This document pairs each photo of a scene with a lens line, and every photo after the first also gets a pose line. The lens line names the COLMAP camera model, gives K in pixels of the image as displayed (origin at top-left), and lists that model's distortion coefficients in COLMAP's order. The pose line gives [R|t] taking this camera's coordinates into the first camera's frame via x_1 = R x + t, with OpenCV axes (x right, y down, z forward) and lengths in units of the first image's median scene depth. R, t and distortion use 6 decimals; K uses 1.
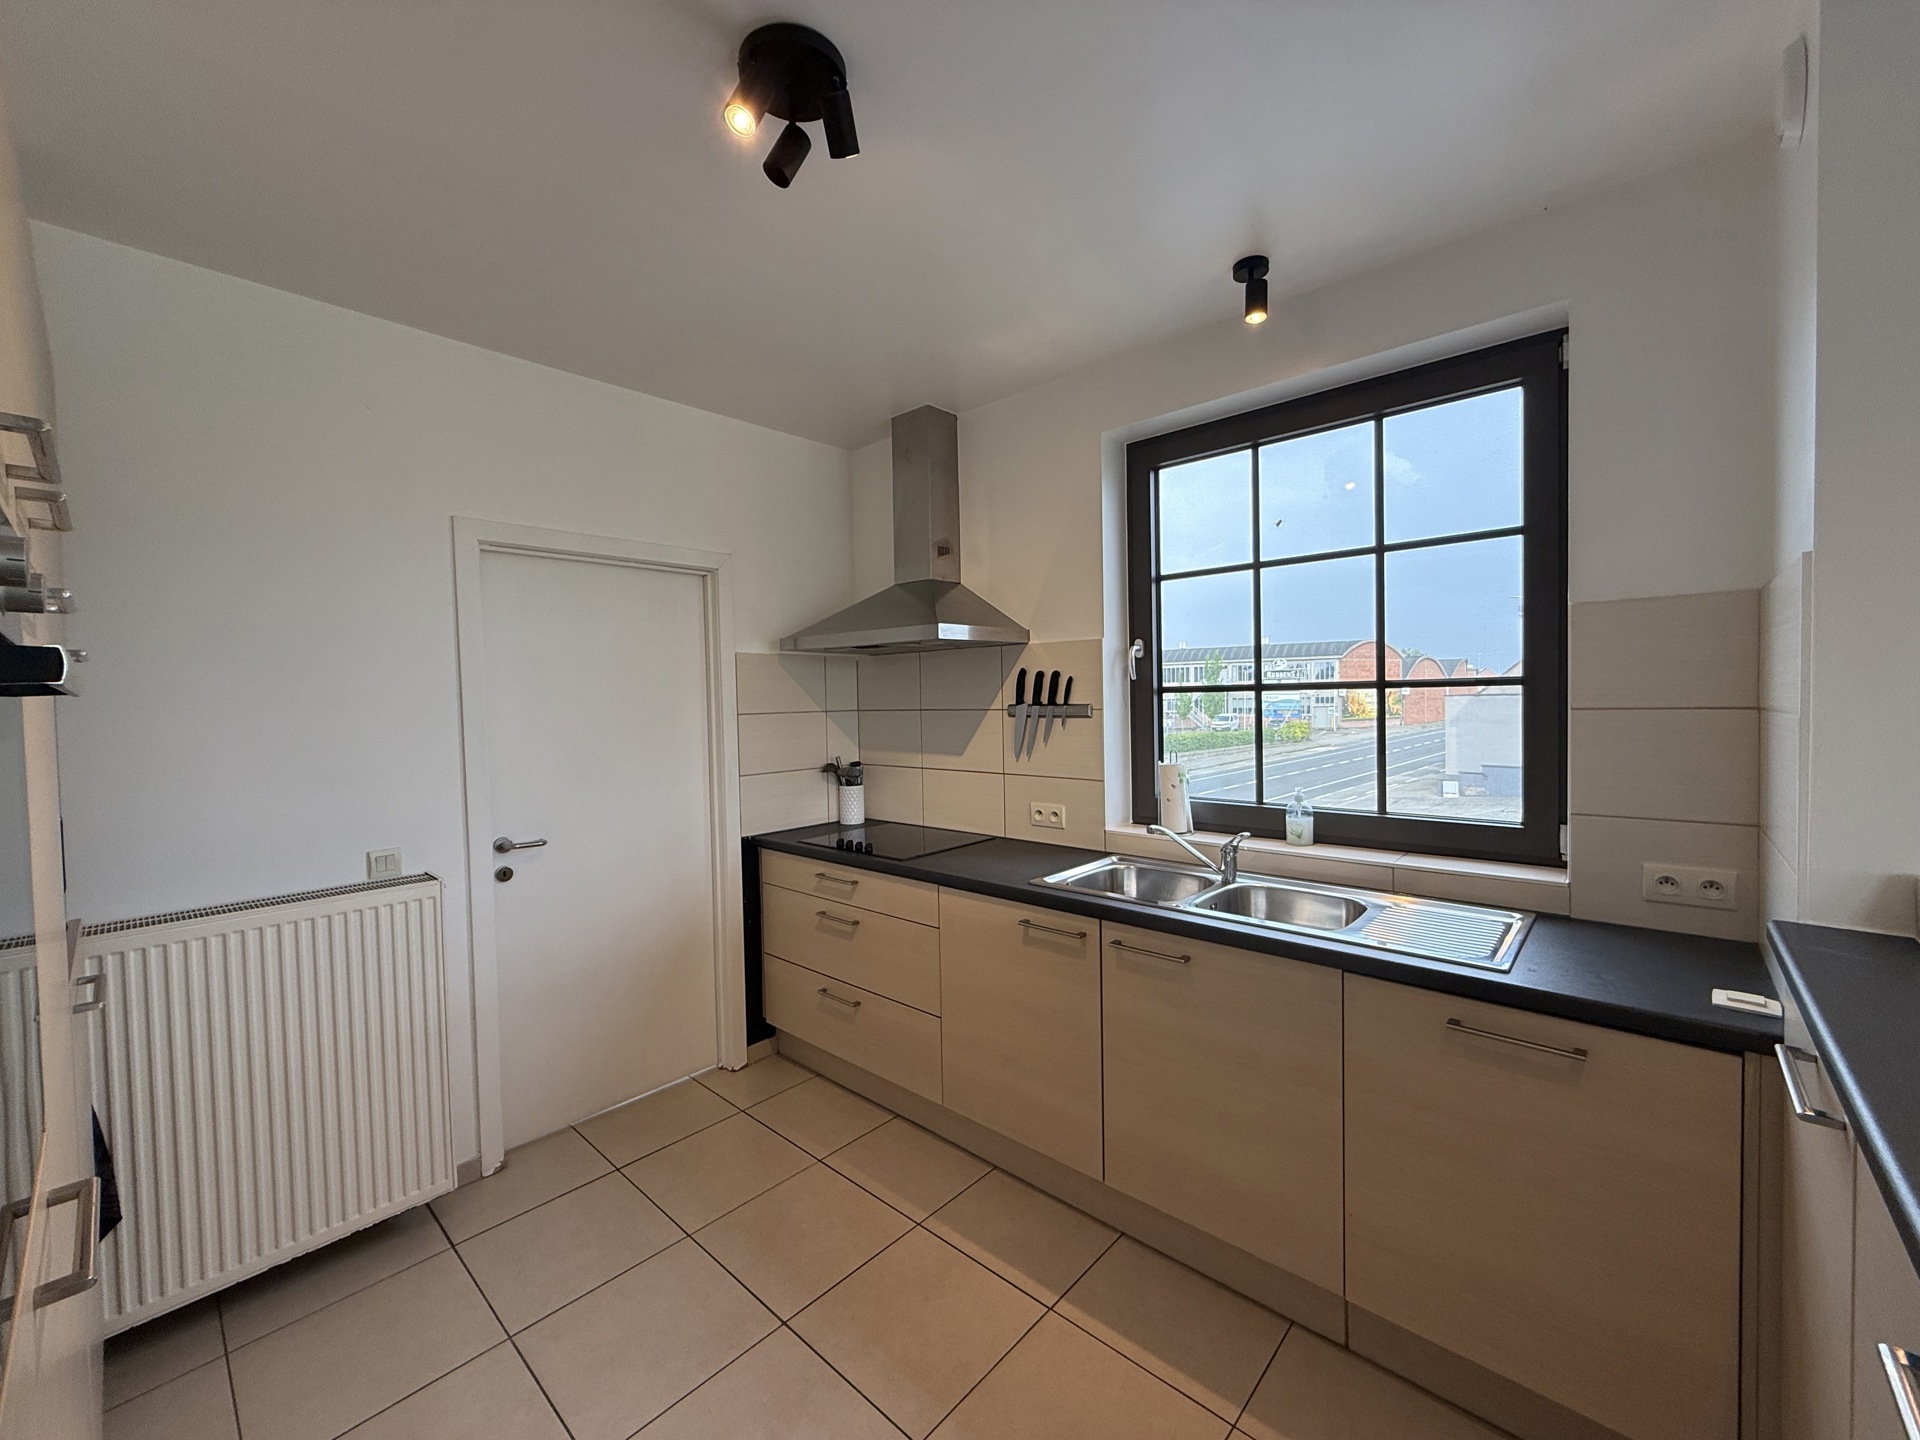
lens RADIAL K [[767.5, 0, 949.7], [0, 767.5, 725.0], [0, 0, 1]] dist [0.000568, 0.000191]
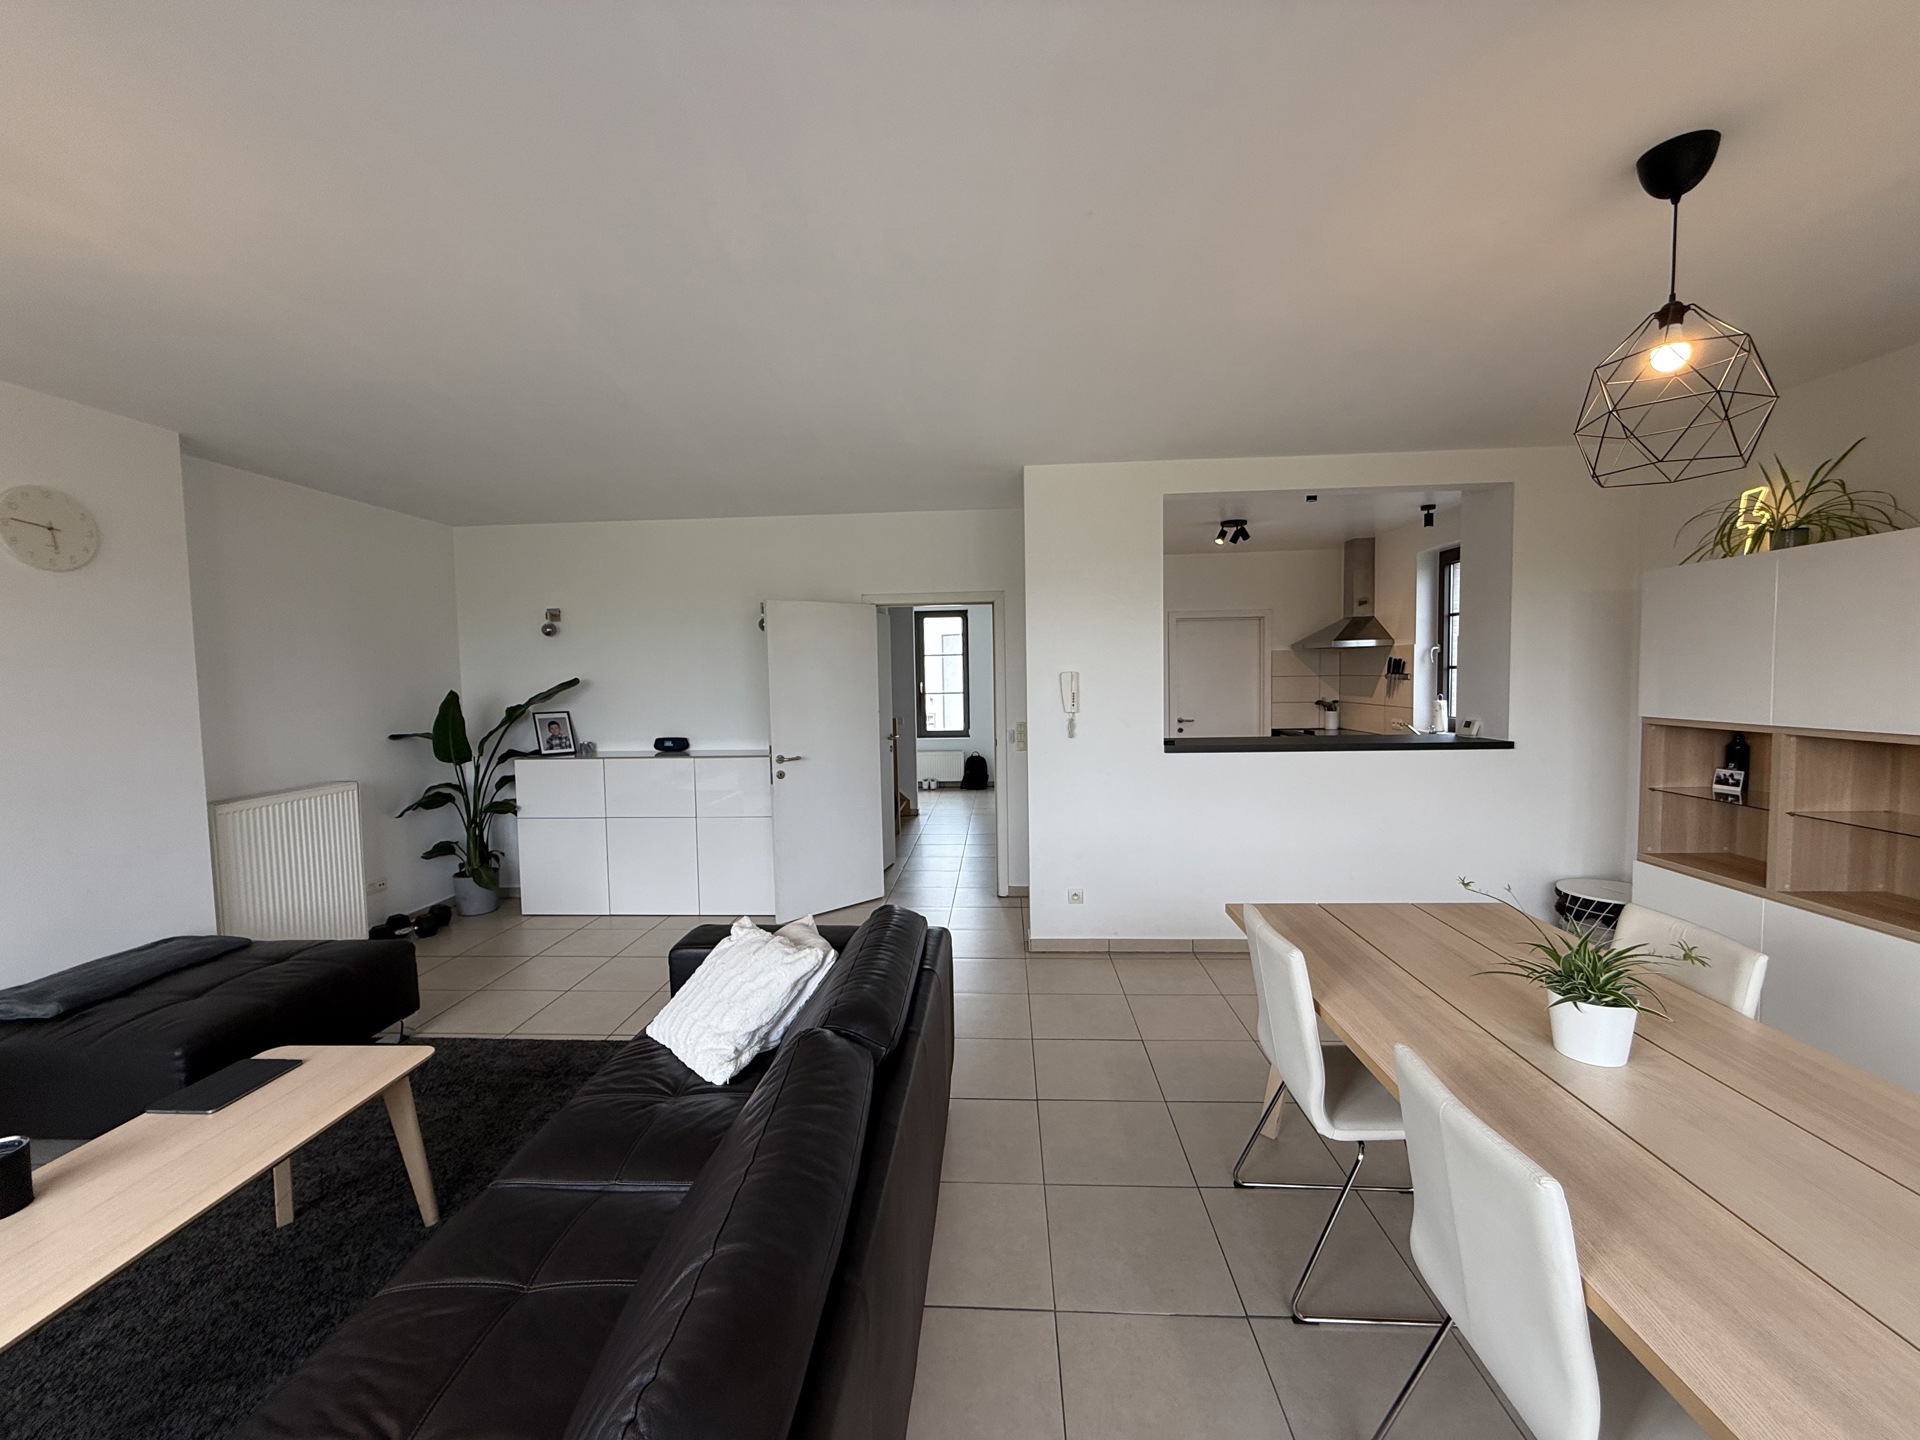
lens RADIAL K [[767.5, 0, 959.2], [0, 767.5, 723.5], [0, 0, 1]] dist [0.000568, 0.000191]
pose [[0.638584, 0.056403, -0.767482, 1.042022], [-0.023564, 0.998276, 0.053759, 0.028297], [0.769191, -0.016245, 0.638812, -1.407682]]
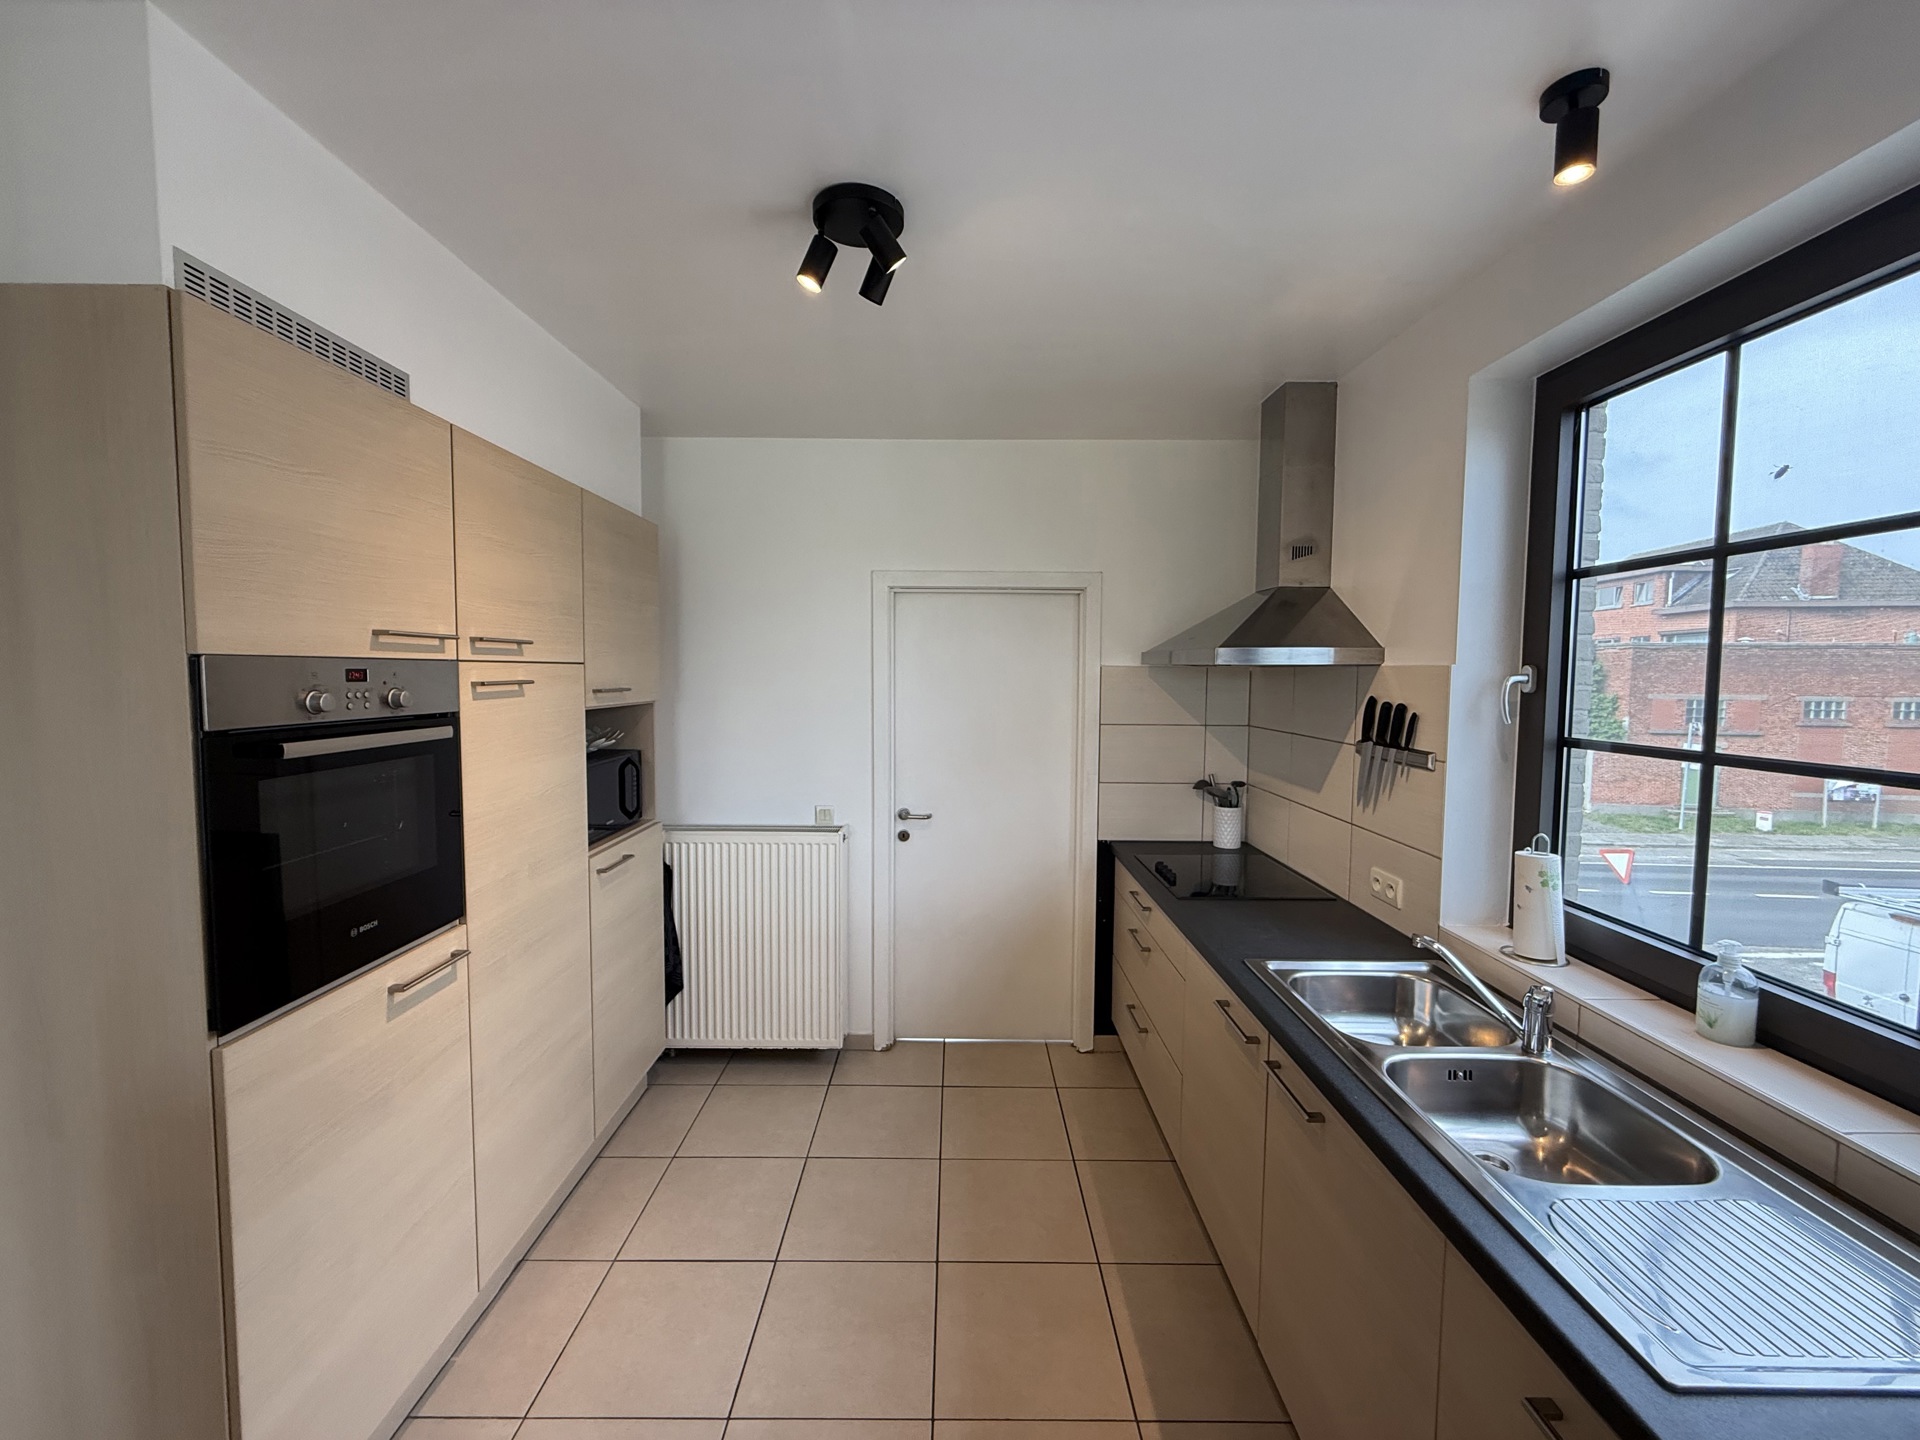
lens RADIAL K [[767.5, 0, 950.9], [0, 767.5, 724.9], [0, 0, 1]] dist [0.000568, 0.000191]
pose [[0.674368, 0.076075, -0.734466, 0.400005], [-0.048077, 0.997092, 0.059134, -0.072999], [0.736829, -0.004568, 0.676064, 0.151547]]
